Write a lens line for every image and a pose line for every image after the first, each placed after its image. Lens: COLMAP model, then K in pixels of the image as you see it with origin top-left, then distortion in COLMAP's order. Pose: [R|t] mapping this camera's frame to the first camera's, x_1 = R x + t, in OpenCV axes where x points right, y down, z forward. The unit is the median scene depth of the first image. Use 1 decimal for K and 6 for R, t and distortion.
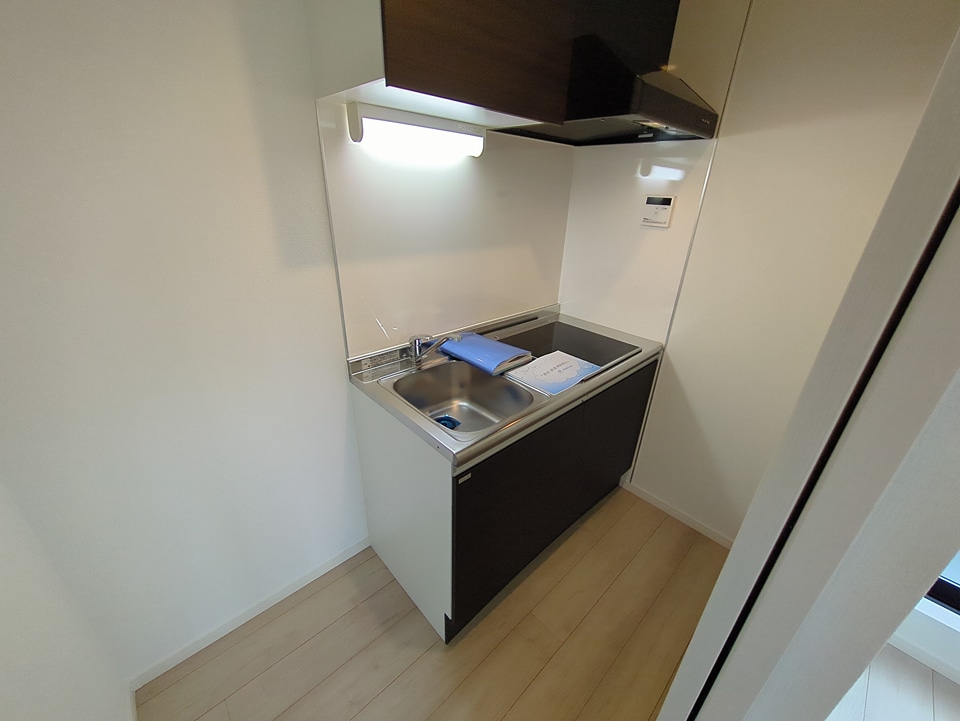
lens RADIAL K [[382.7, 0, 480.0], [0, 382.7, 360.5], [0, 0, 1]] dist [-0.000554, 0.000013]
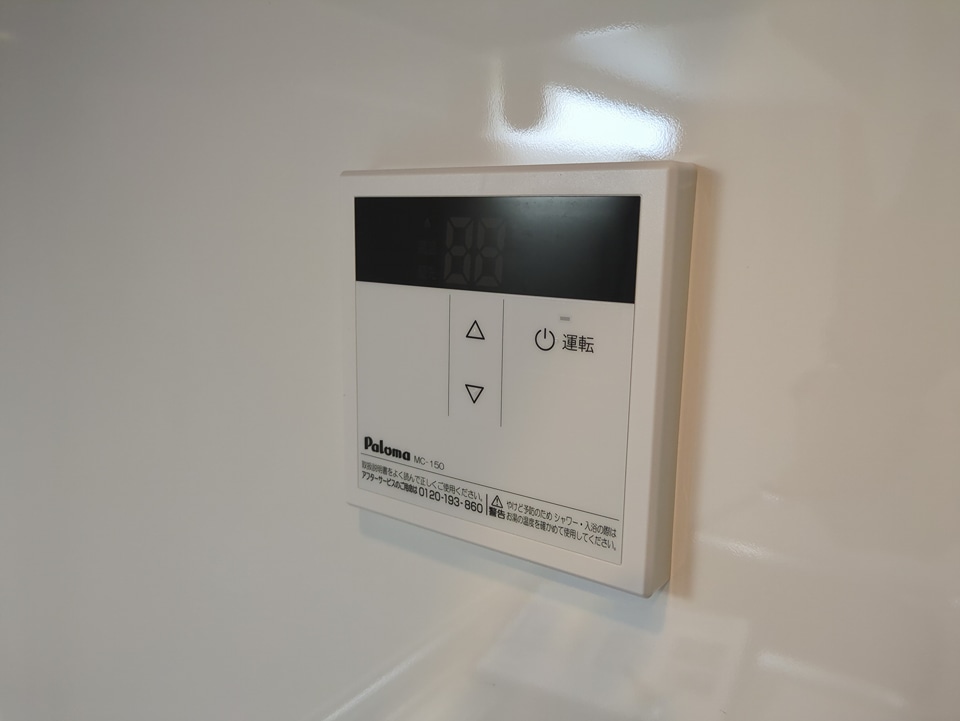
lens RADIAL K [[765.5, 0, 480.0], [0, 765.5, 360.5], [0, 0, 1]] dist [0.000262, -0.000035]
pose [[0.977901, -0.063317, 0.199249, 0.318418], [0.107257, 0.969999, -0.218167, -0.265602], [-0.179458, 0.234717, 0.955355, 0.629327]]
